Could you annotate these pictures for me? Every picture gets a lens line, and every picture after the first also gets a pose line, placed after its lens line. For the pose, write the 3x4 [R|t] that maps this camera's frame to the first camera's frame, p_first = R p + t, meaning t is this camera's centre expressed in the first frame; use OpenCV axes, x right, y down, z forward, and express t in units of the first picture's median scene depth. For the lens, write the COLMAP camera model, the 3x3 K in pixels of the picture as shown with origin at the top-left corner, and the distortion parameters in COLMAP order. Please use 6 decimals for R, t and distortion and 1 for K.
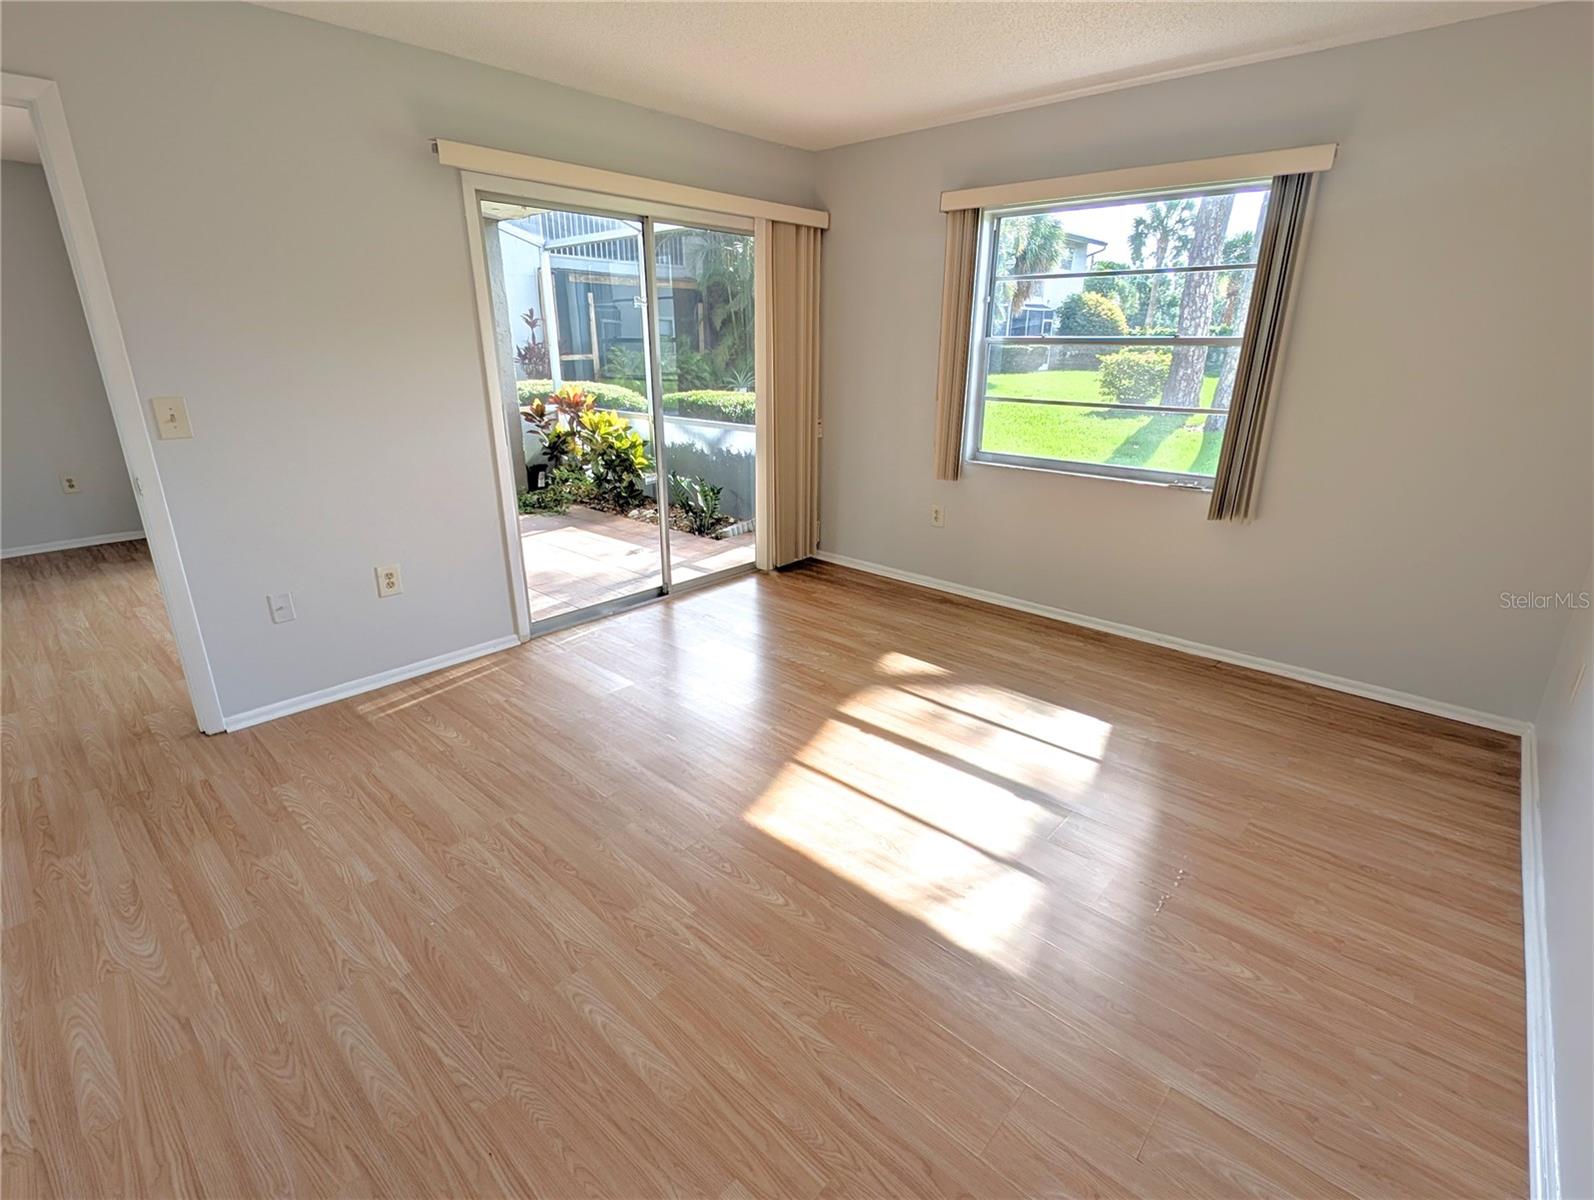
lens RADIAL K [[764.0, 0, 797.2], [0, 764.0, 579.2], [0, 0, 1]] dist [0.029465, -0.000255]
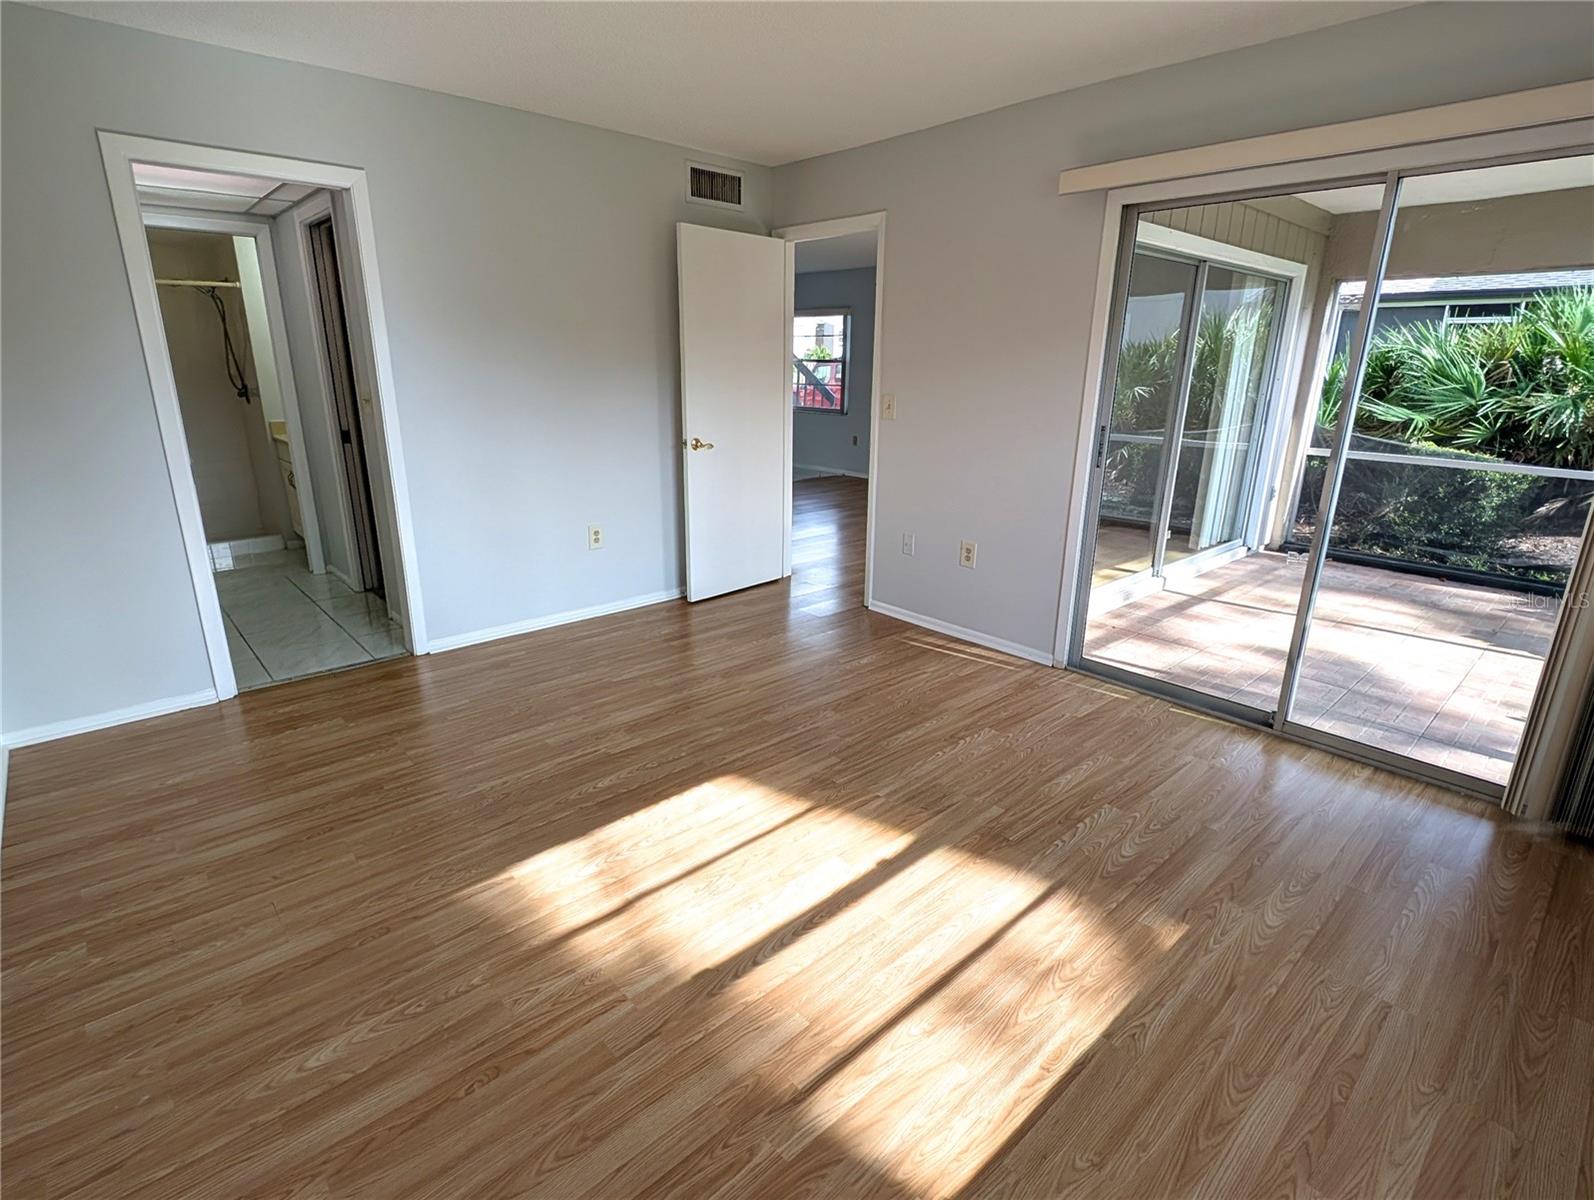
lens RADIAL K [[799.3, 0, 797.6], [0, 799.3, 515.0], [0, 0, 1]] dist [0.027020, 0.000059]
pose [[-0.092664, 0.183102, -0.978717, 0.777072], [-0.311603, 0.928240, 0.203161, -0.245930], [0.945683, 0.323797, -0.028959, 0.795715]]
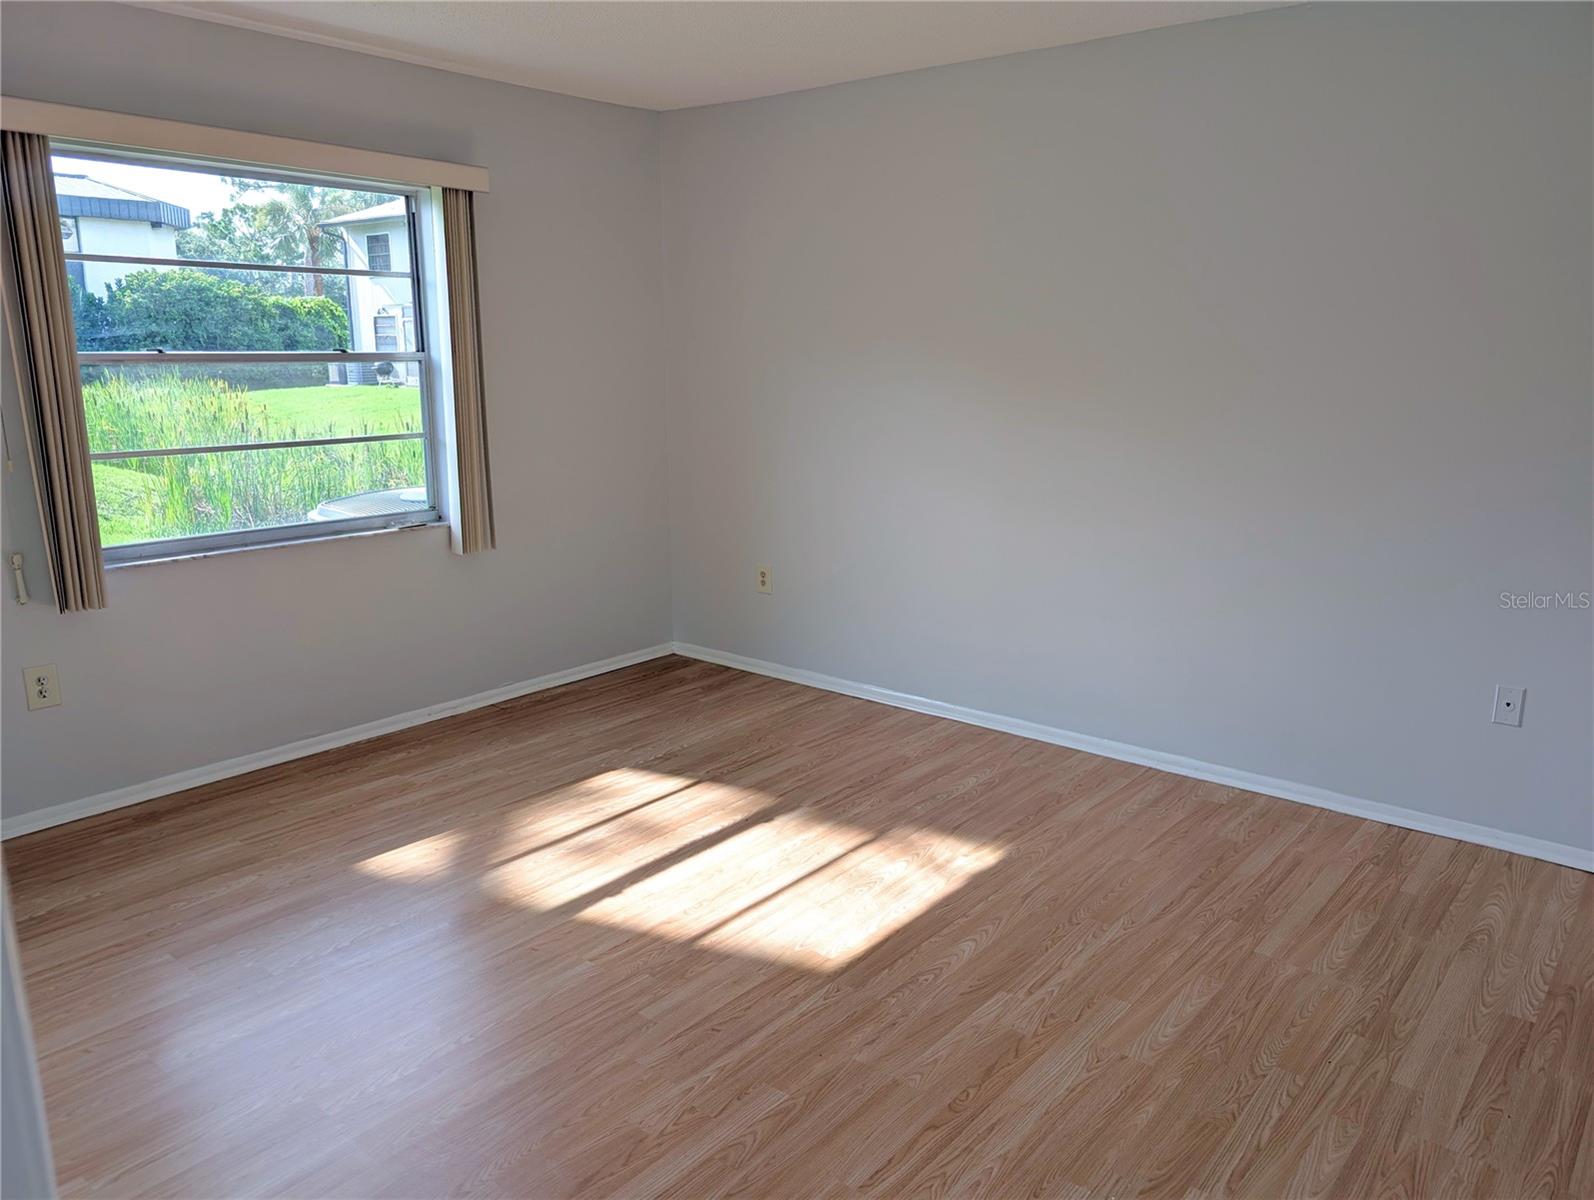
lens RADIAL K [[1153.0, 0, 797.0], [0, 1153.0, 600.0], [0, 0, 1]] dist [-0.000677, 0.080300]
pose [[-0.043520, -0.226489, 0.973041, -0.860115], [0.299457, 0.926224, 0.228985, -0.239394], [-0.953117, 0.301350, 0.027514, 0.685185]]
